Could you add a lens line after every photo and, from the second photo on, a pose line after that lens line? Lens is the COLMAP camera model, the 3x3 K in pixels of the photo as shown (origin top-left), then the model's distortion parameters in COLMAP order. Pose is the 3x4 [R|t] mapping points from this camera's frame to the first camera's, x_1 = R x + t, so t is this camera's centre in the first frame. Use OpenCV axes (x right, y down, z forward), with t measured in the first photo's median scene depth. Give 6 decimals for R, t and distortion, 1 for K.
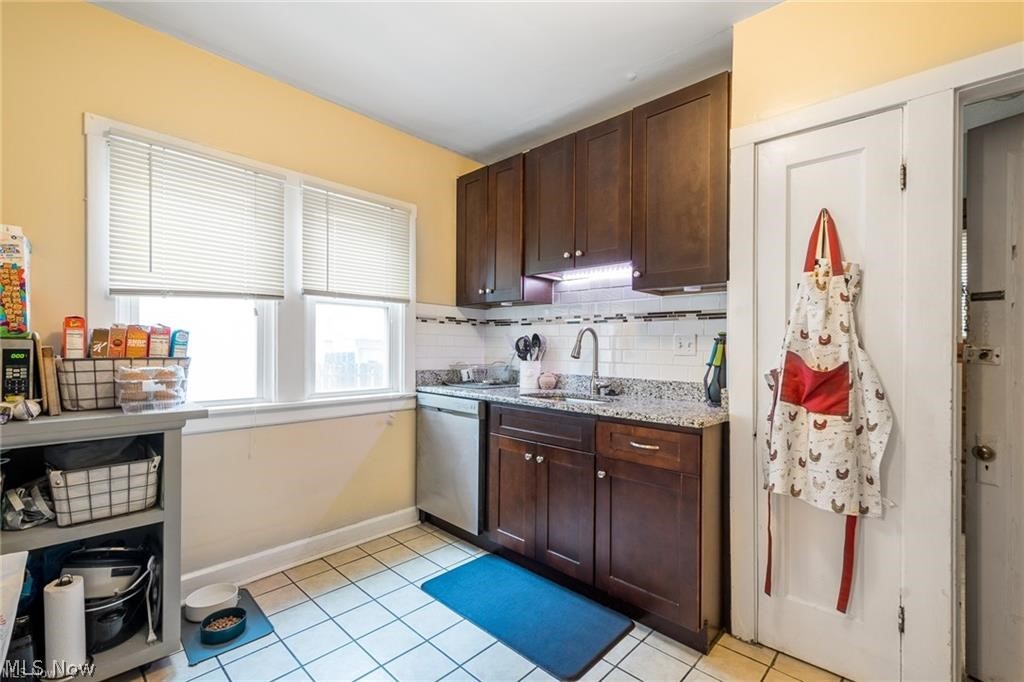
lens RADIAL K [[440.7, 0, 501.5], [0, 440.7, 346.7], [0, 0, 1]] dist [0.007629, -0.002110]
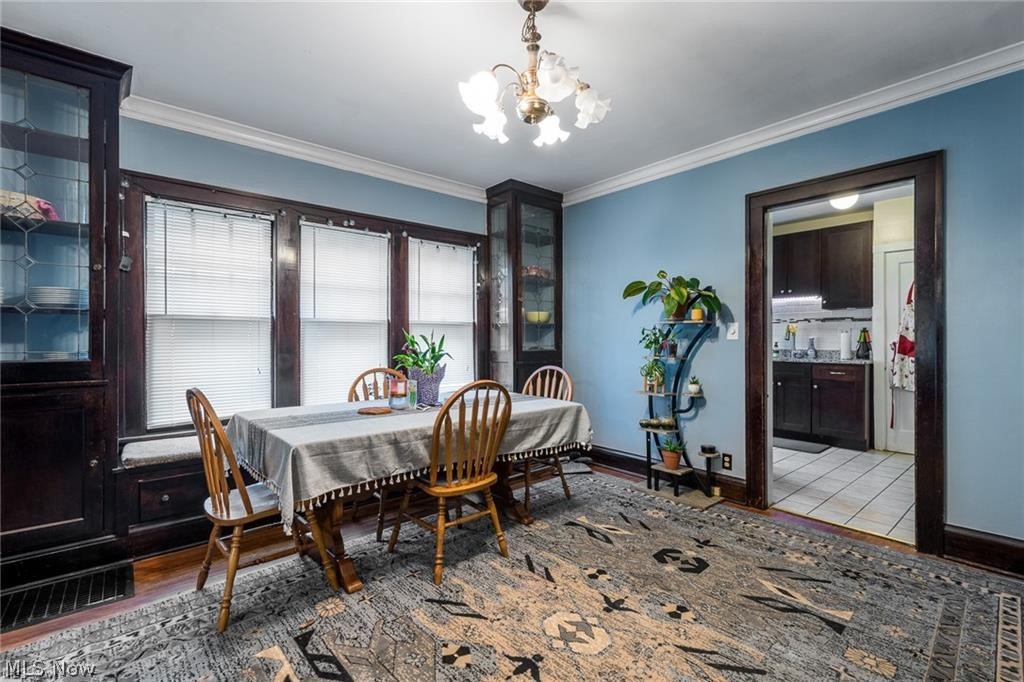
lens RADIAL K [[440.7, 0, 514.6], [0, 440.7, 341.5], [0, 0, 1]] dist [0.007629, -0.002110]
pose [[0.994363, -0.007577, -0.105754, -1.160988], [0.008157, 0.999954, 0.005055, 0.015615], [0.105711, -0.005889, 0.994379, -1.595325]]
